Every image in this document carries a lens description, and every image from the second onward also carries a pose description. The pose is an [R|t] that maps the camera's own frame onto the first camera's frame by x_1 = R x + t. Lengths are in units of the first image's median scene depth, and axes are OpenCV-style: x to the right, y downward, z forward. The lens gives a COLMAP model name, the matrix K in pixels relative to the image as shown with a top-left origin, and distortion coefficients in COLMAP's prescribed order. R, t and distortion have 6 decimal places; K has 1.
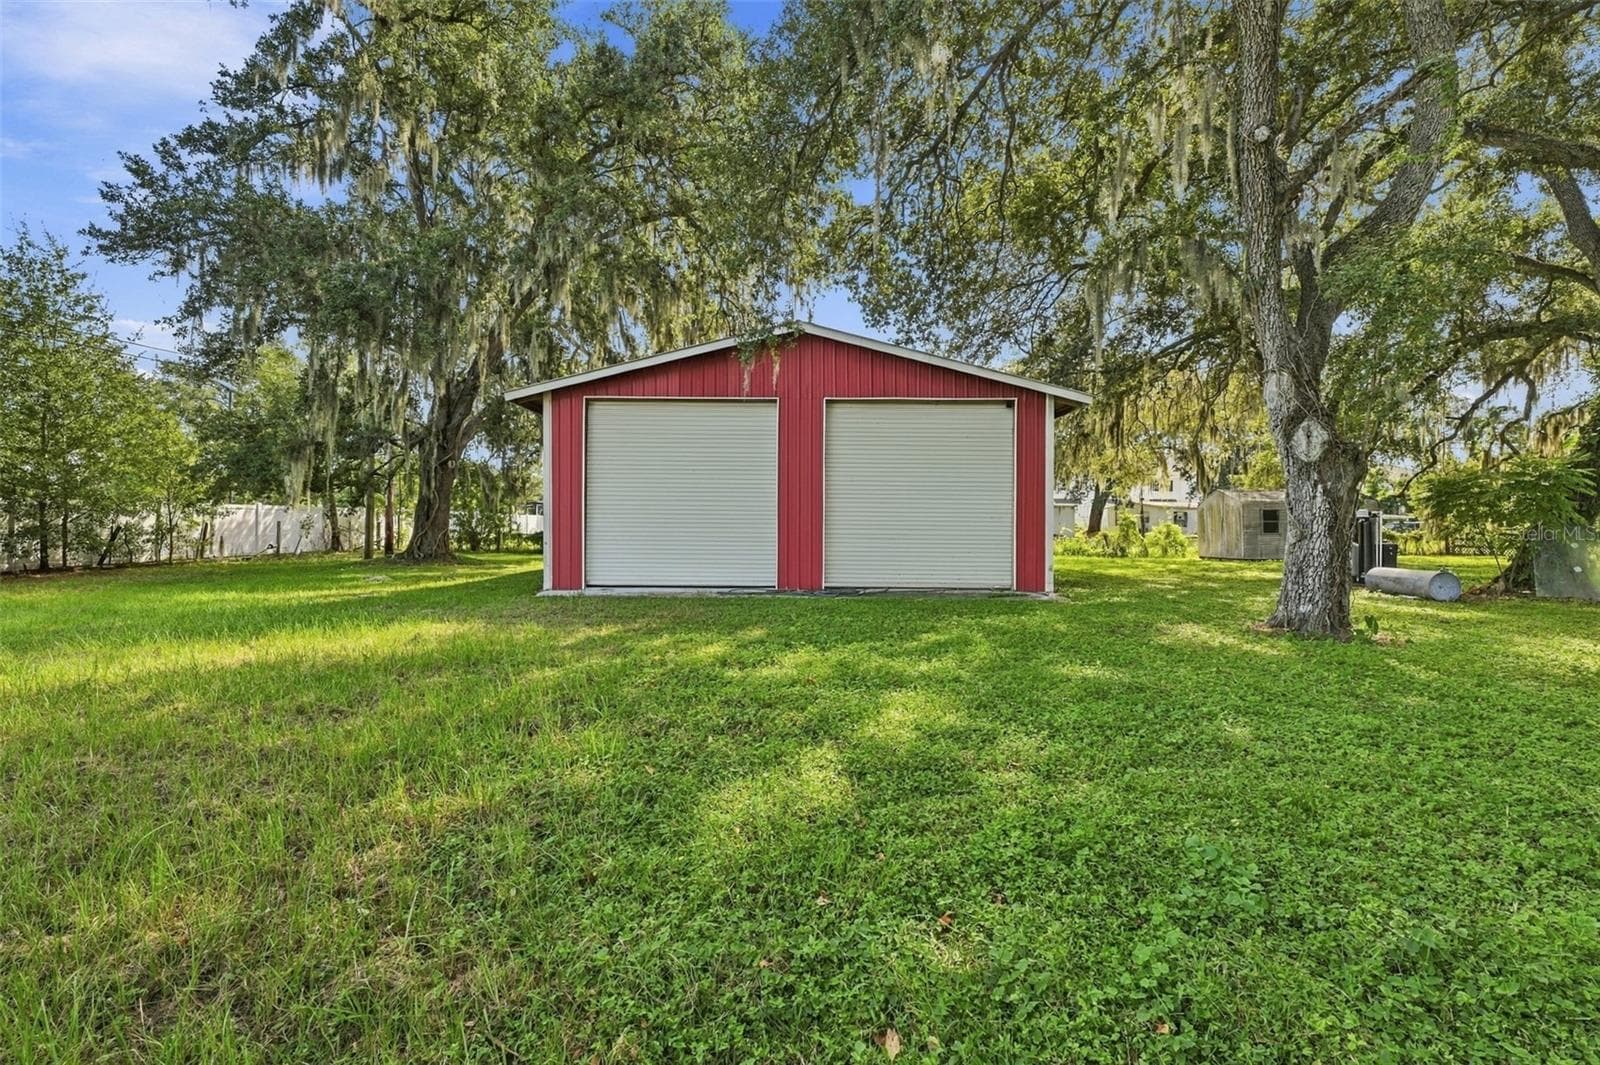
lens RADIAL K [[673.0, 0, 789.7], [0, 673.0, 540.8], [0, 0, 1]] dist [0.000552, 0.000151]
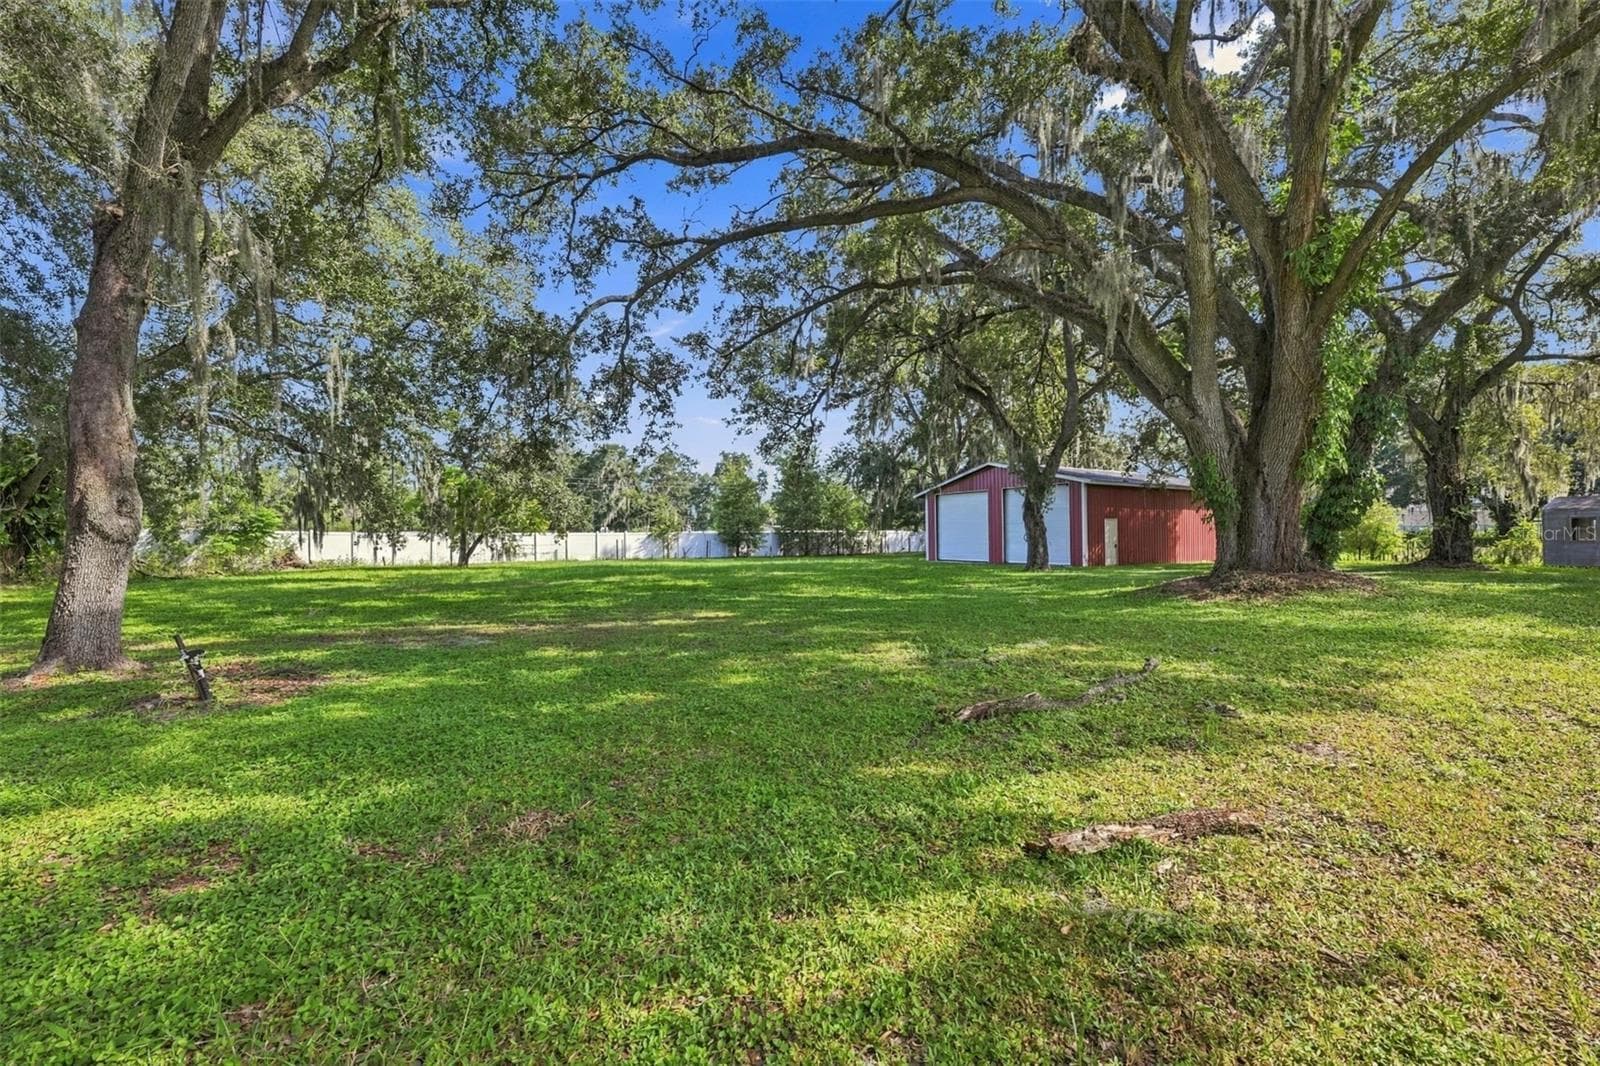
lens RADIAL K [[673.0, 0, 789.7], [0, 673.0, 541.3], [0, 0, 1]] dist [0.000552, 0.000151]
pose [[0.495491, -0.004111, -0.868604, 1.567032], [-0.013963, 0.999822, -0.012697, 0.027452], [0.868501, 0.018419, 0.495345, -0.766775]]
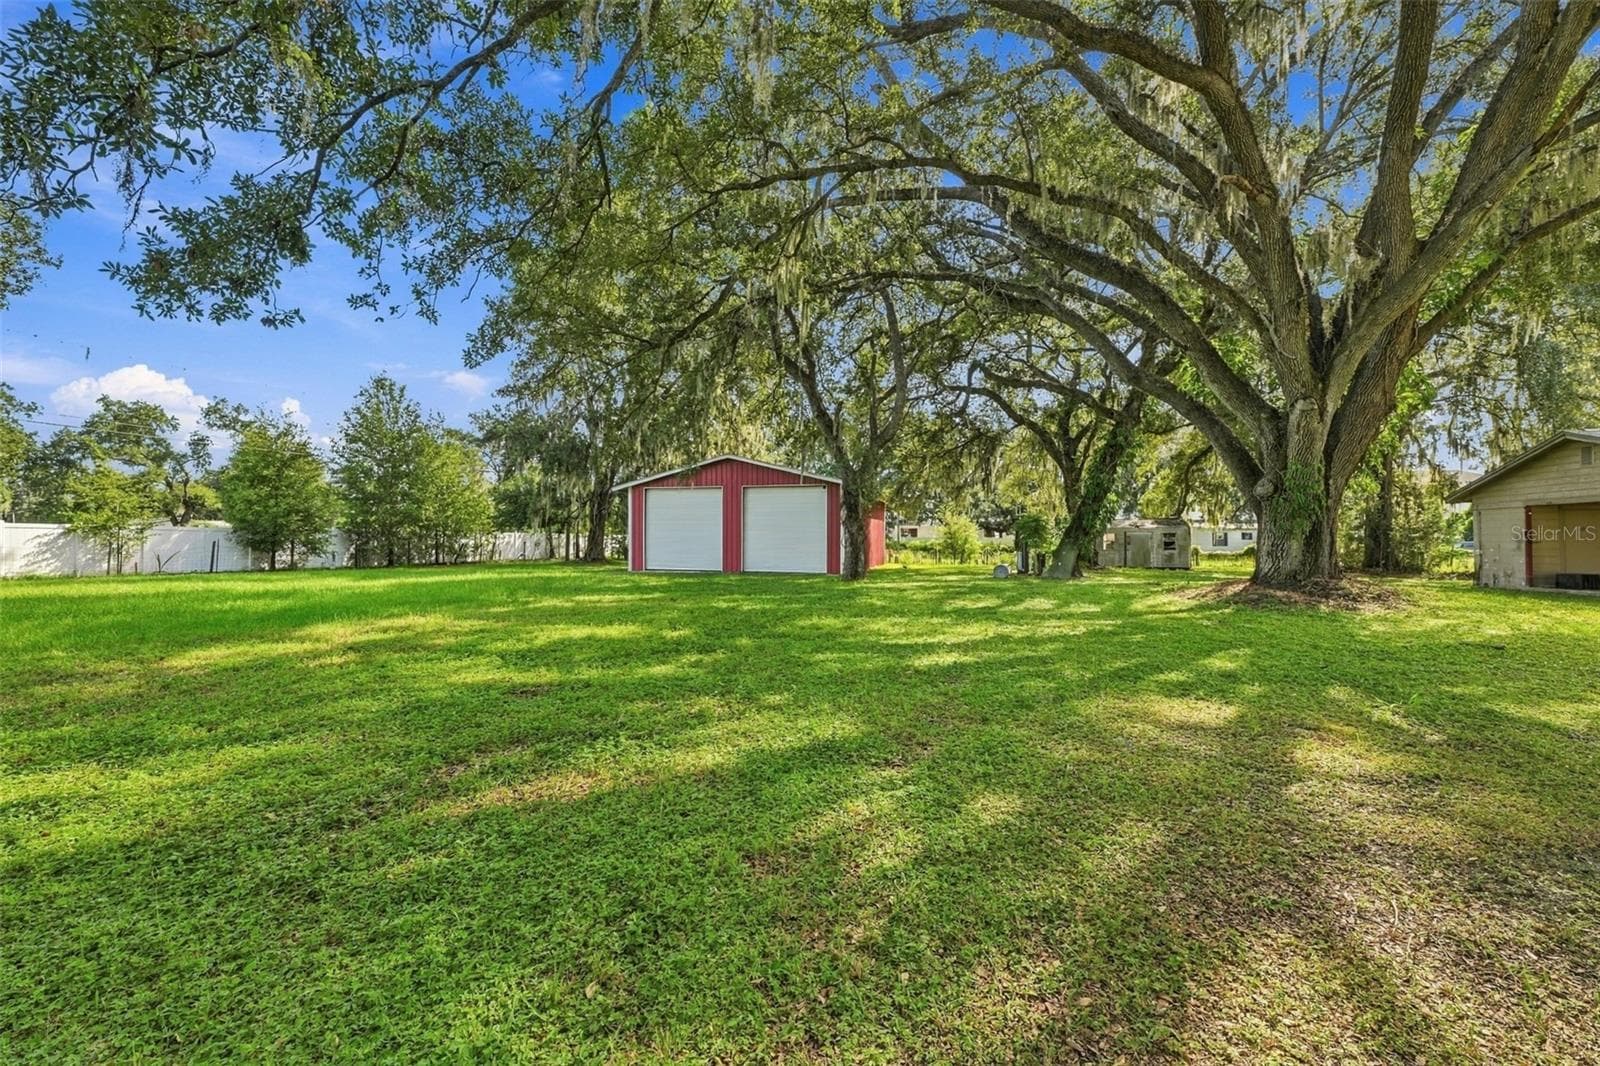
lens RADIAL K [[673.0, 0, 789.7], [0, 673.0, 541.3], [0, 0, 1]] dist [0.000552, 0.000151]
pose [[0.967067, -0.000059, -0.254523, 0.607788], [-0.007600, 0.999547, -0.029106, 0.027313], [0.254410, 0.030082, 0.966629, -0.881642]]
